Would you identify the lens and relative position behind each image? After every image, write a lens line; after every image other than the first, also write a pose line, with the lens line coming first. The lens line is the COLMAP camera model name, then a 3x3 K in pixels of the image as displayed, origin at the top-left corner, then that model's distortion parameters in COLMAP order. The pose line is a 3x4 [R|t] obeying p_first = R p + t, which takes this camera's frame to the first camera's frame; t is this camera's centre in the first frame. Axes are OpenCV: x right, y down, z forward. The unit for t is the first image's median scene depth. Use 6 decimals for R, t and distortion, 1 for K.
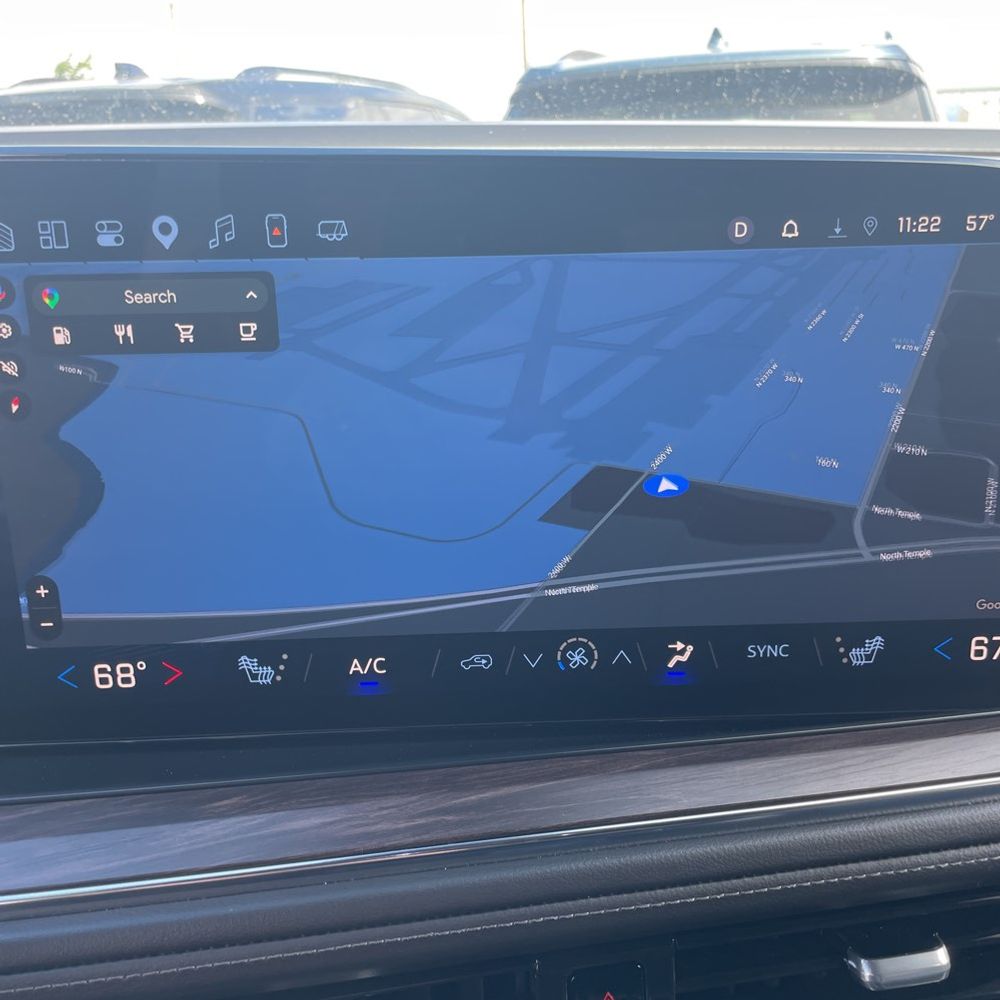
lens RADIAL K [[1011.3, 0, 520.5], [0, 1011.3, 505.8], [0, 0, 1]] dist [0.020243, 0.000000]
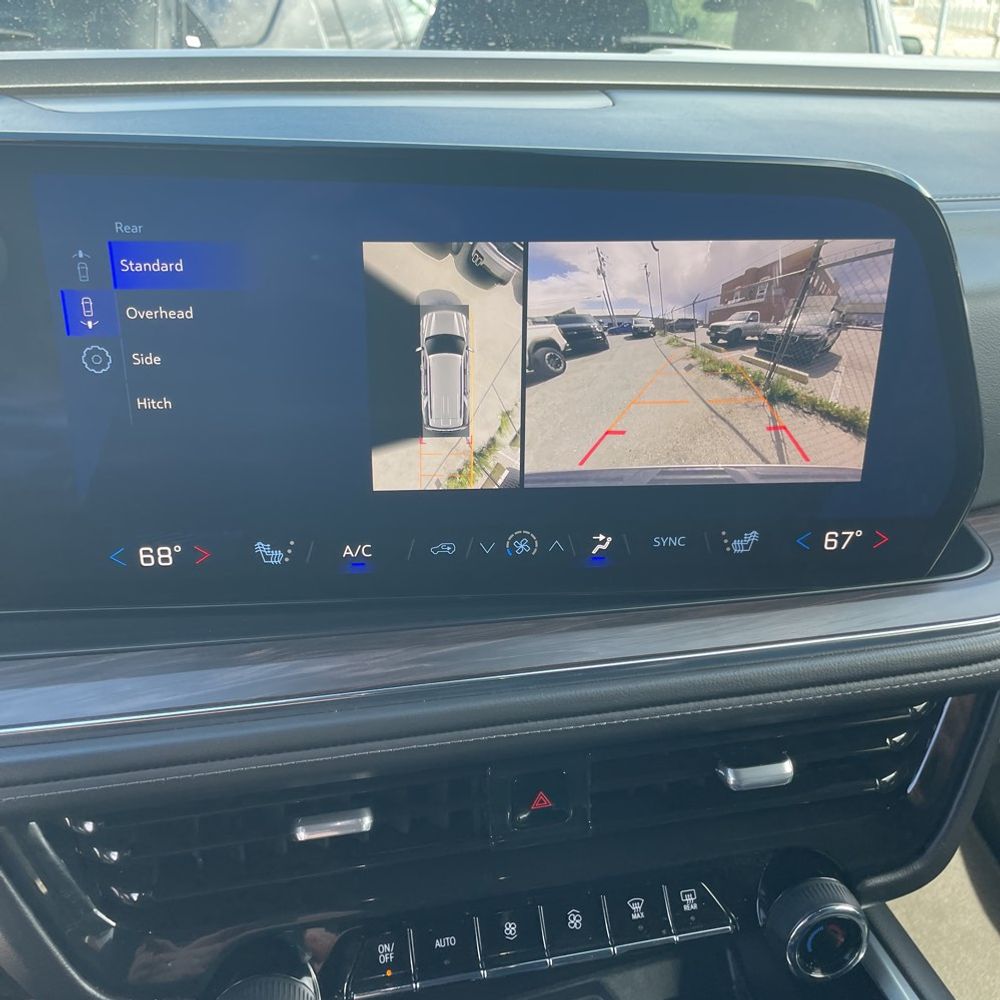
lens RADIAL K [[1011.3, 0, 497.3], [0, 1011.3, 491.4], [0, 0, 1]] dist [0.020243, 0.000000]
pose [[0.998912, 0.011279, 0.045259, -0.035212], [-0.016425, 0.993230, 0.114995, -0.068726], [-0.043656, -0.115613, 0.992334, -0.276243]]
